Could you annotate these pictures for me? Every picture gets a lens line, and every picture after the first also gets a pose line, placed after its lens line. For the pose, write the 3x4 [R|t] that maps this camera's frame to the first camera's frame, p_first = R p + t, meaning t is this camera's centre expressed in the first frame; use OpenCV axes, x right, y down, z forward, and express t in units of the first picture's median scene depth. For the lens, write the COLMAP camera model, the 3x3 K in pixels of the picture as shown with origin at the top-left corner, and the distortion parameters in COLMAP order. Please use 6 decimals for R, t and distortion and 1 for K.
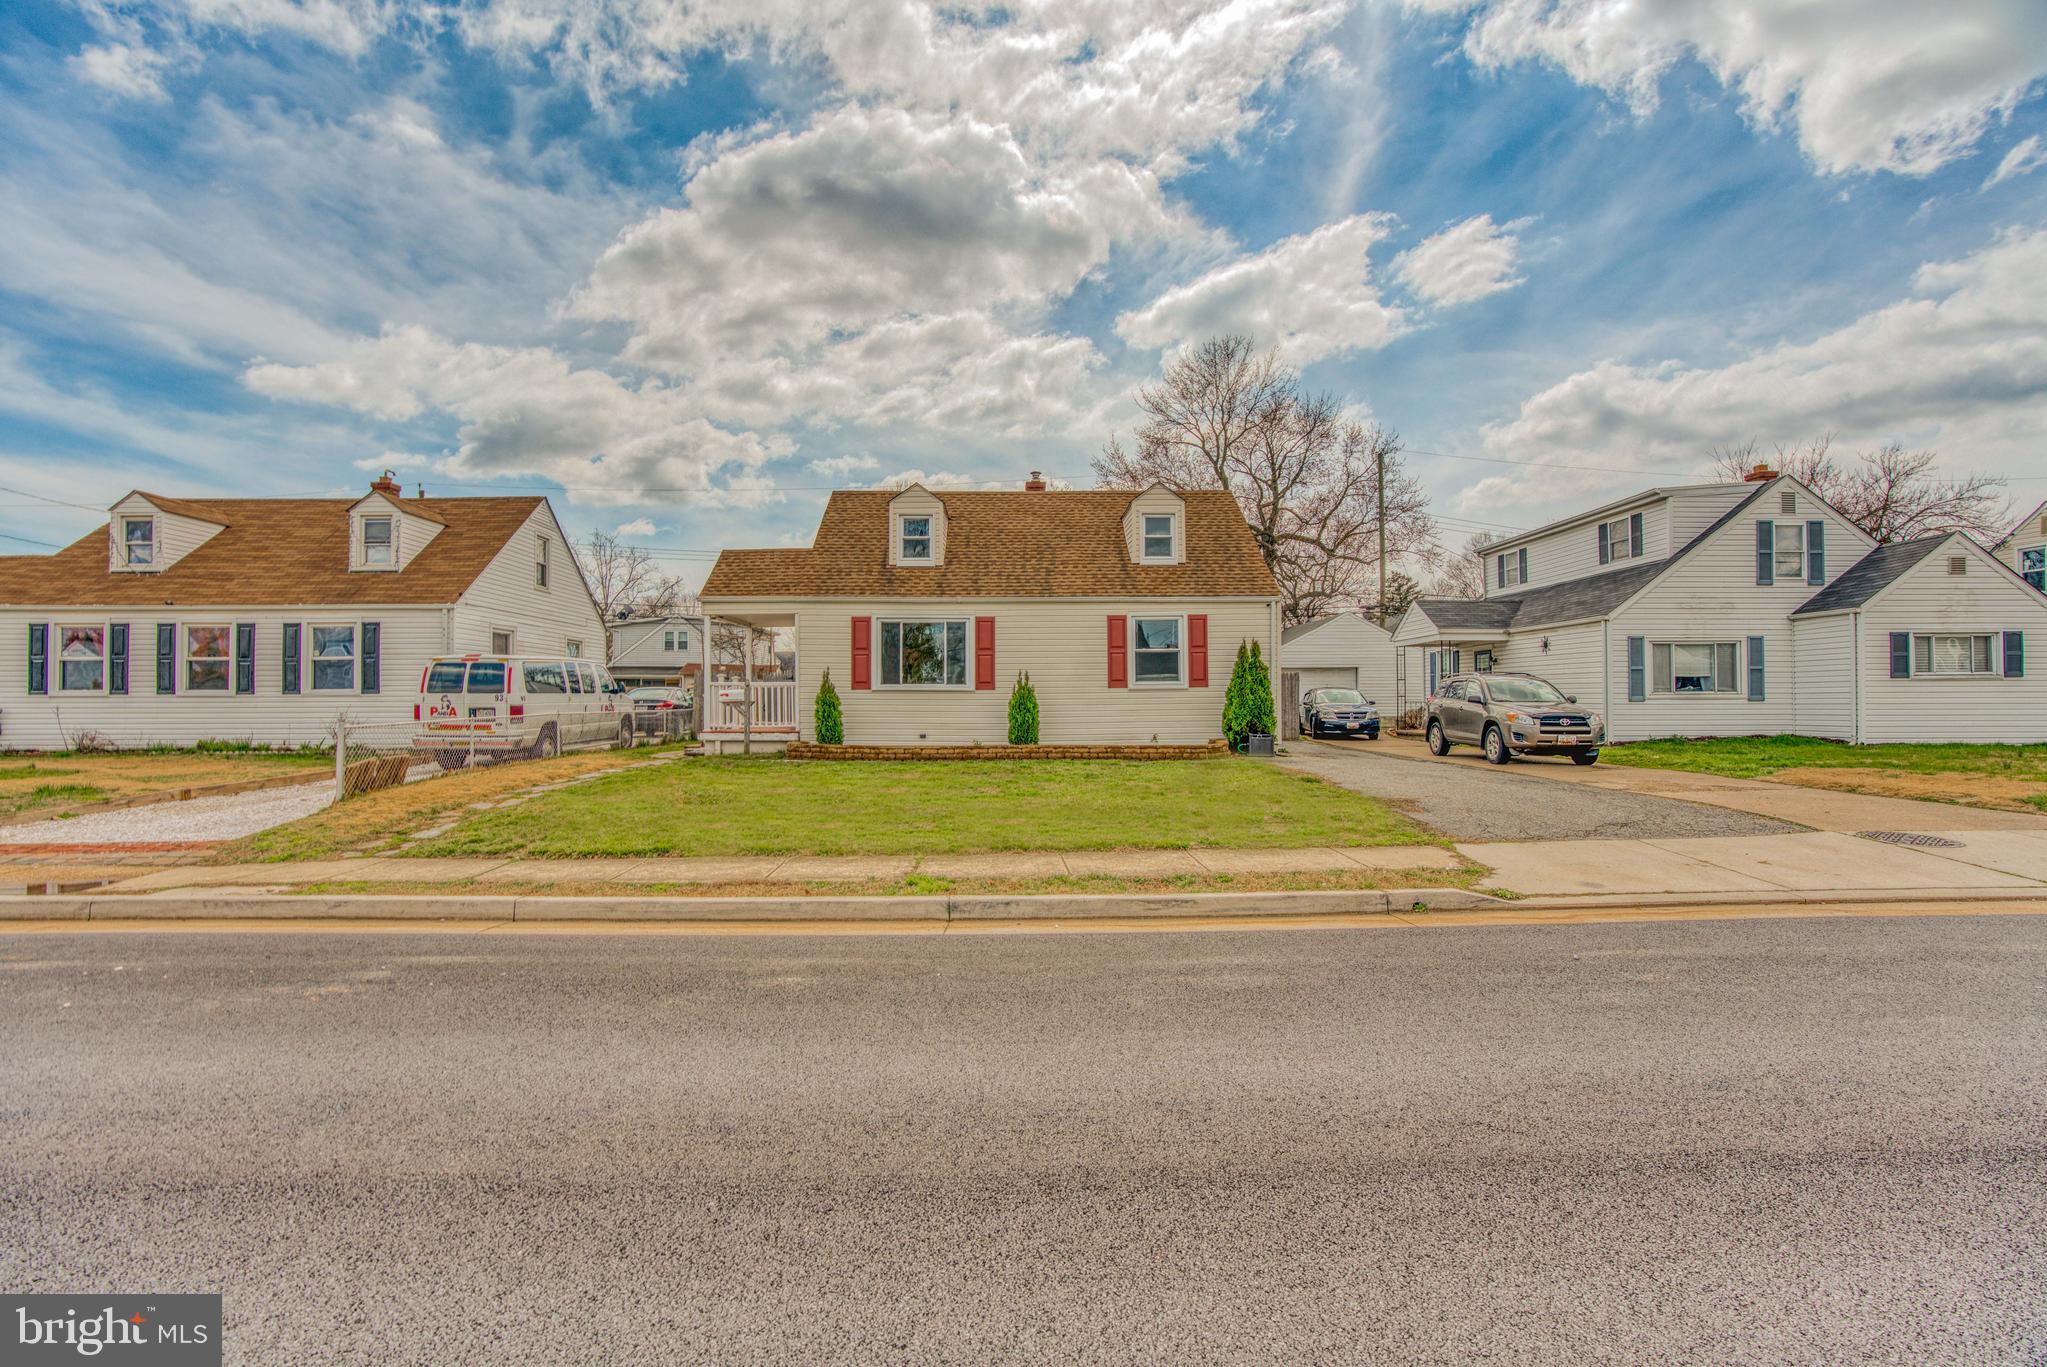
lens RADIAL K [[949.5, 0, 1030.0], [0, 949.5, 692.9], [0, 0, 1]] dist [-0.055658, 0.020514]
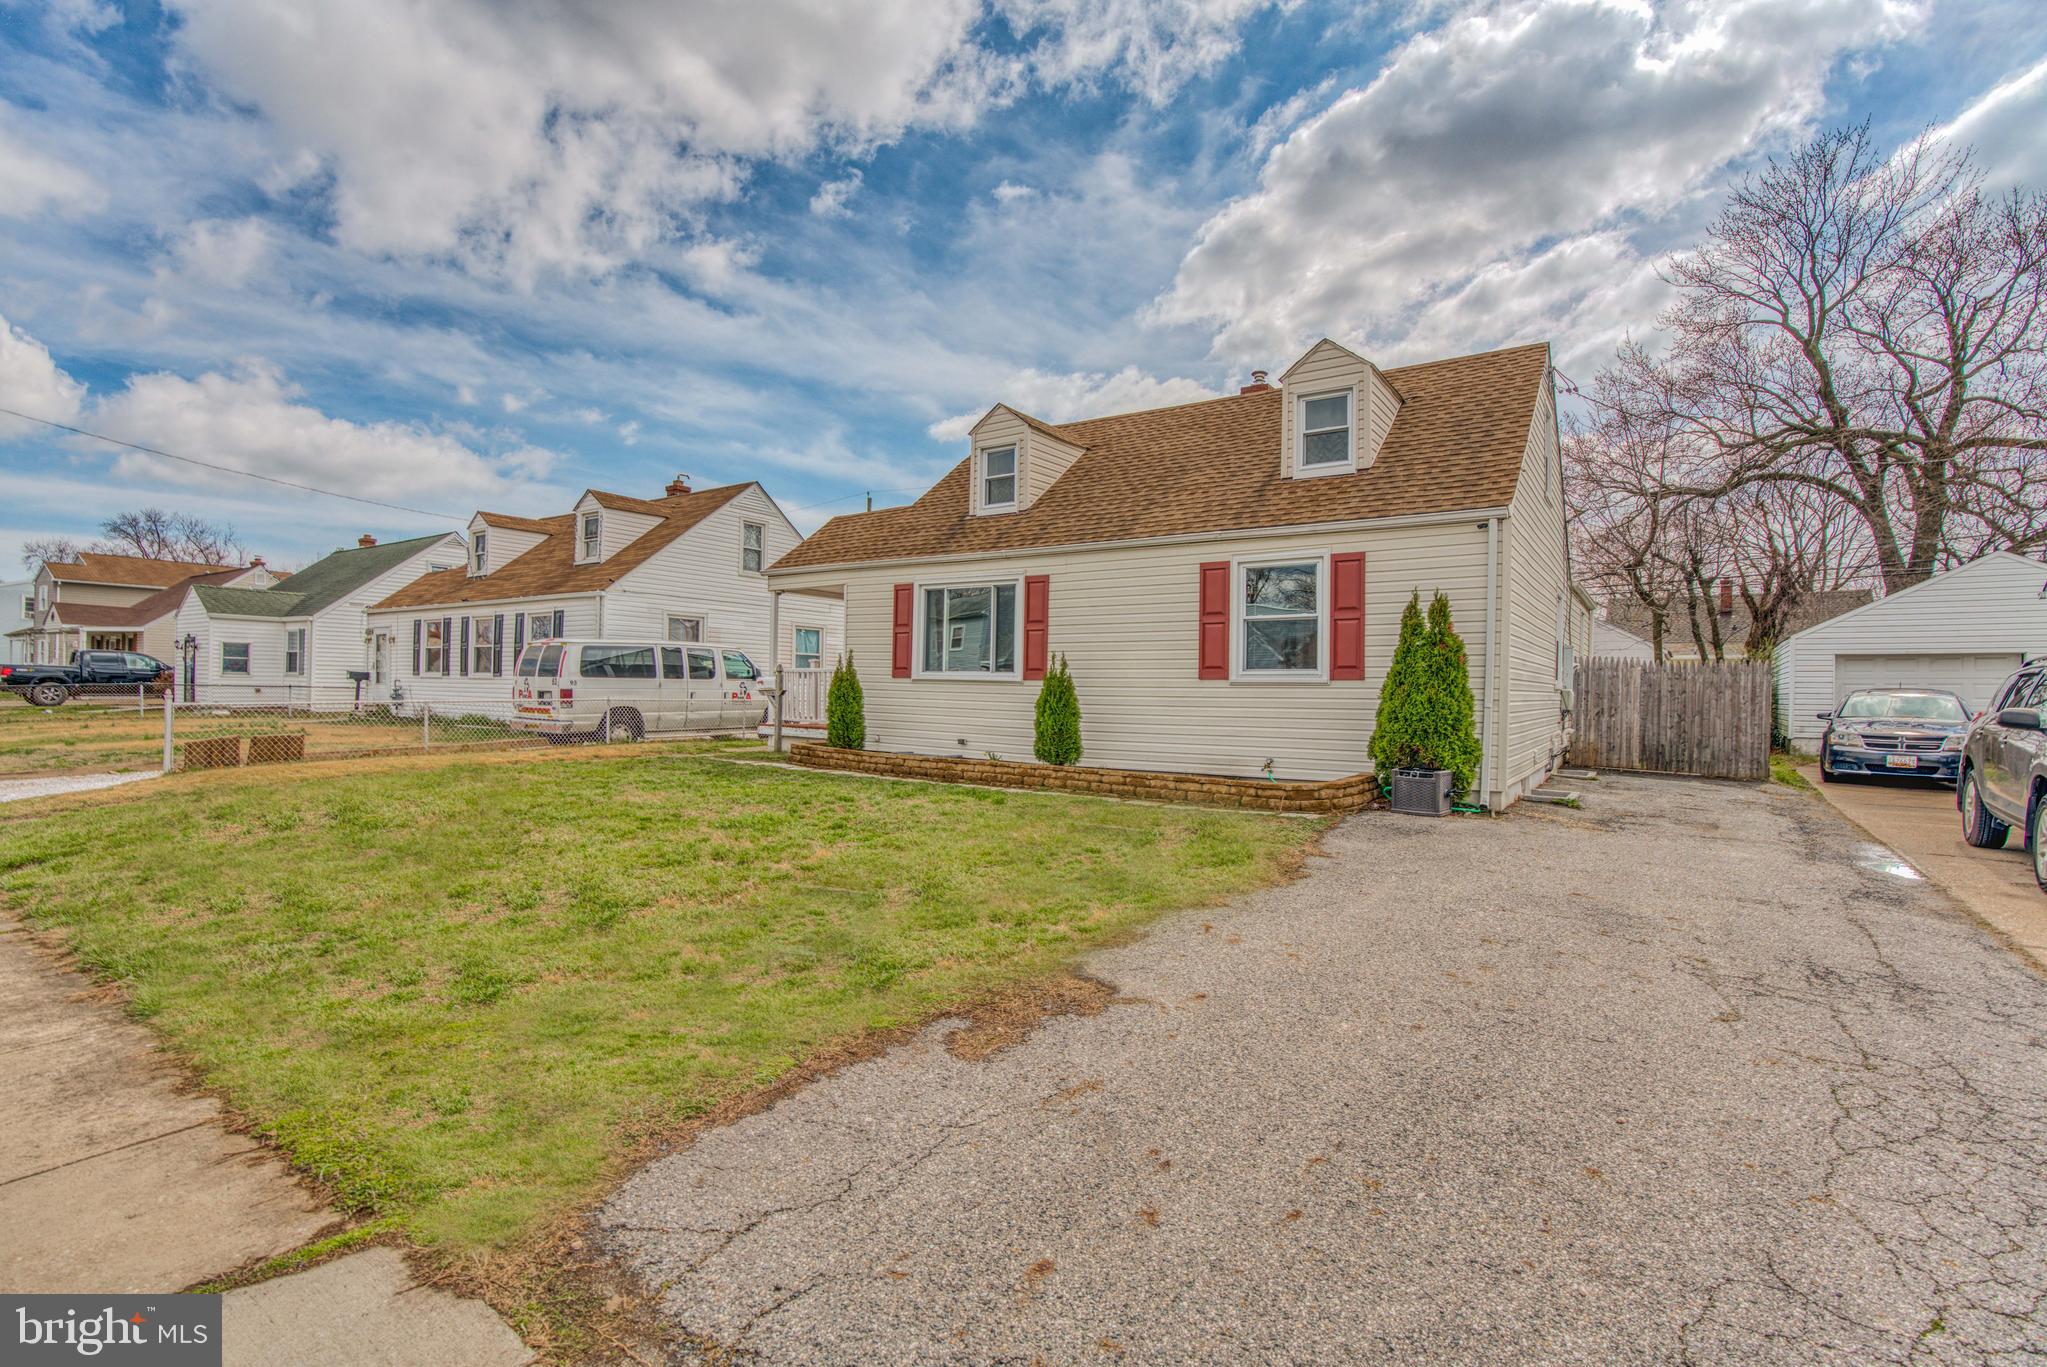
lens RADIAL K [[949.5, 0, 1014.1], [0, 949.5, 671.5], [0, 0, 1]] dist [-0.055658, 0.020514]
pose [[0.785280, 0.006560, -0.619106, 0.372587], [-0.014795, 0.999857, -0.008171, -0.003723], [0.618964, 0.015576, 0.785265, 0.442355]]
